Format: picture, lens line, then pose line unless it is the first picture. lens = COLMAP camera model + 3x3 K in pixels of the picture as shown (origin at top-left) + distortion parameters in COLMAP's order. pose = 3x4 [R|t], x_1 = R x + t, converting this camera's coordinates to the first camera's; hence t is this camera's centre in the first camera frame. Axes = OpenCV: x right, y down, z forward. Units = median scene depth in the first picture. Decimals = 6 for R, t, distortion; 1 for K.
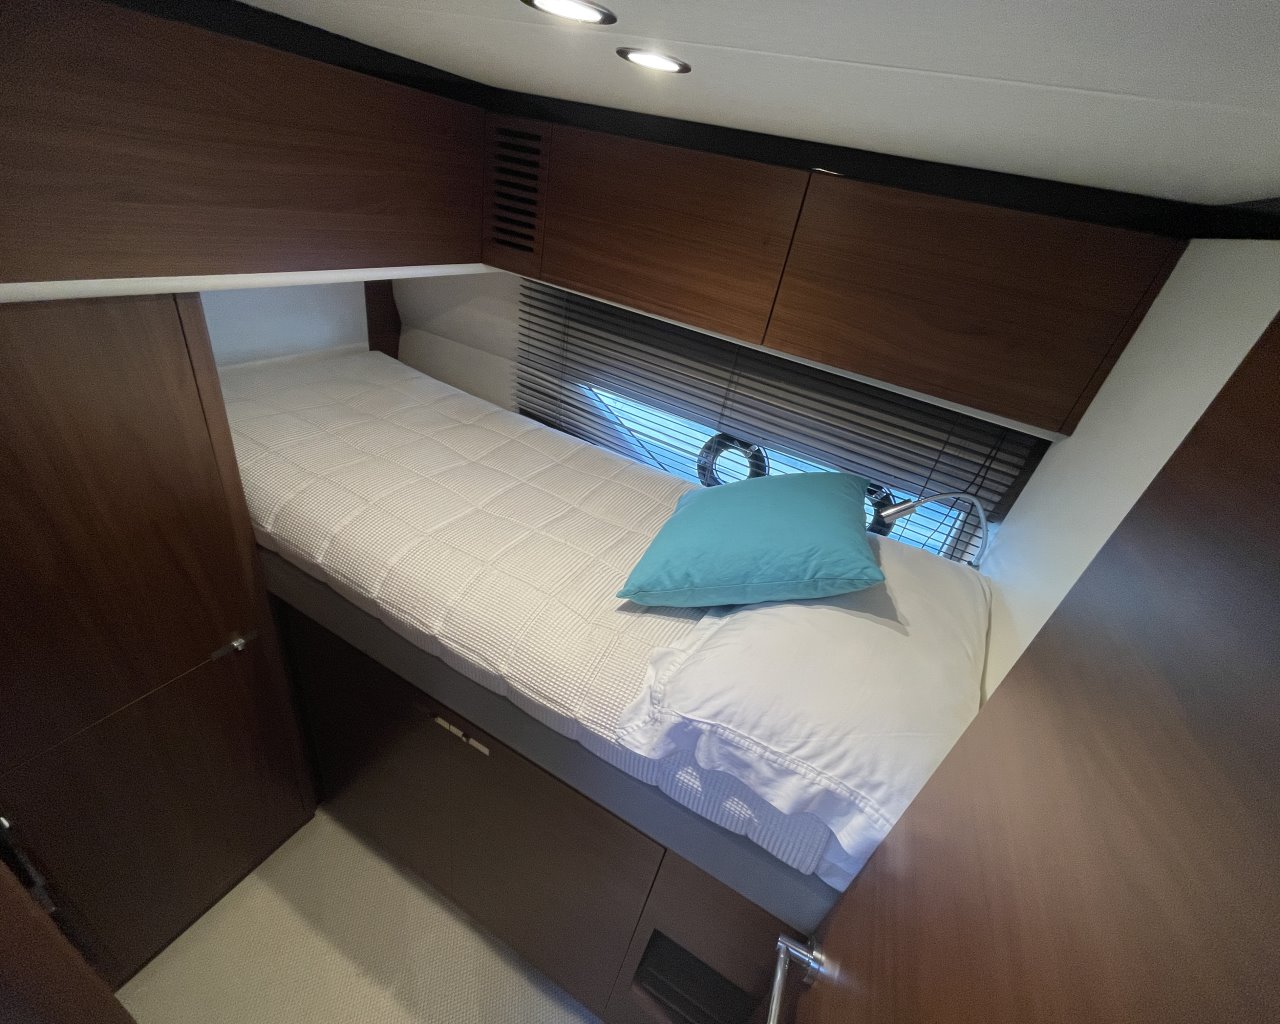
lens RADIAL K [[548.1, 0, 638.6], [0, 548.1, 517.2], [0, 0, 1]] dist [-0.011708, 0.006739]
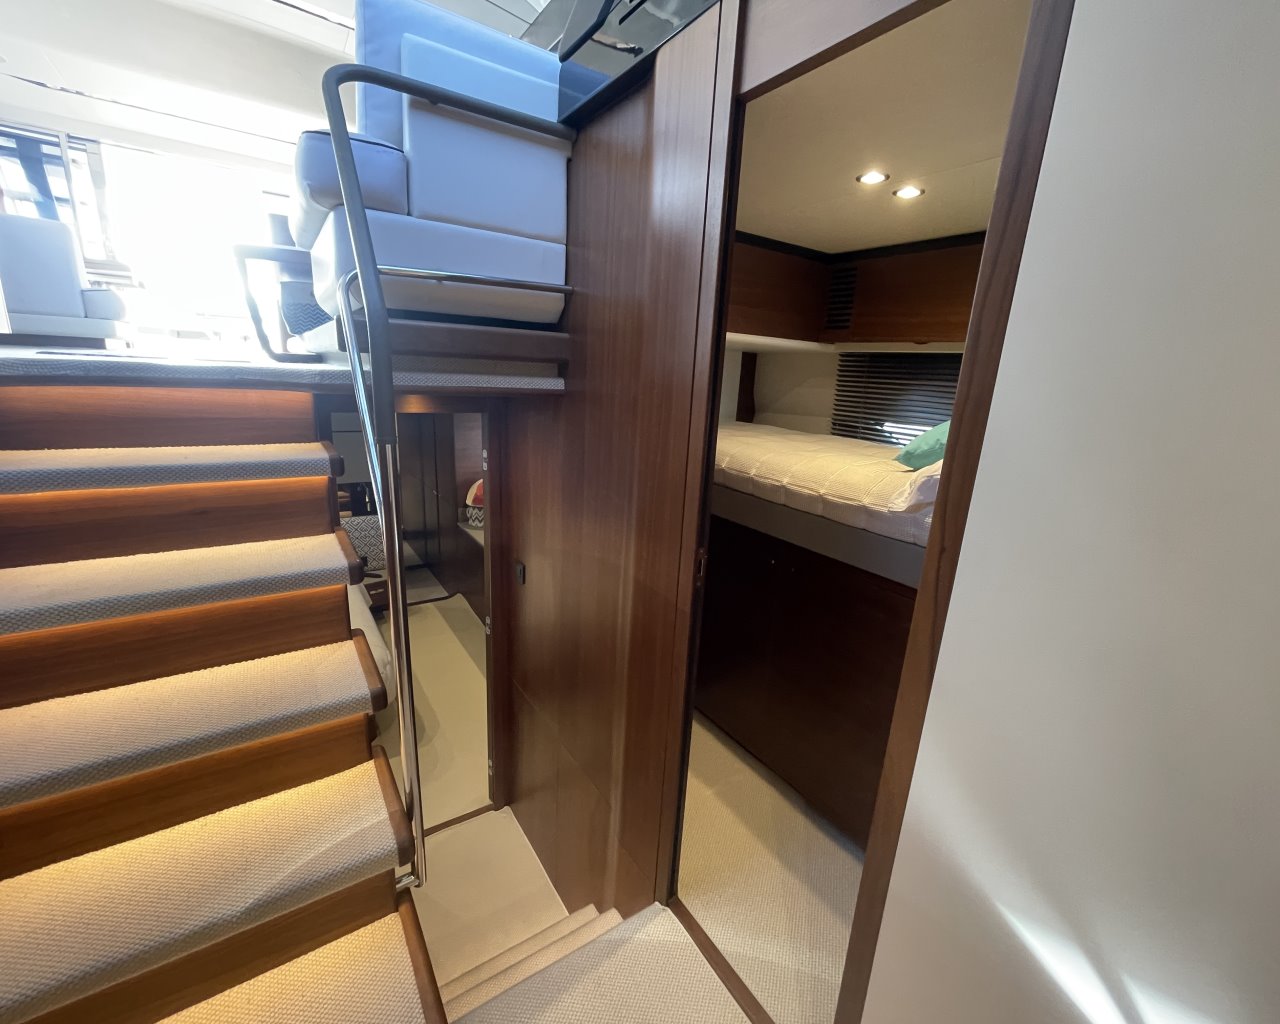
lens RADIAL K [[548.1, 0, 638.6], [0, 548.1, 517.2], [0, 0, 1]] dist [-0.011708, 0.006739]
pose [[0.869841, 0.002407, -0.493326, 0.112575], [-0.170736, 0.939660, -0.296460, 0.943533], [0.462845, 0.342101, 0.817766, -0.703493]]
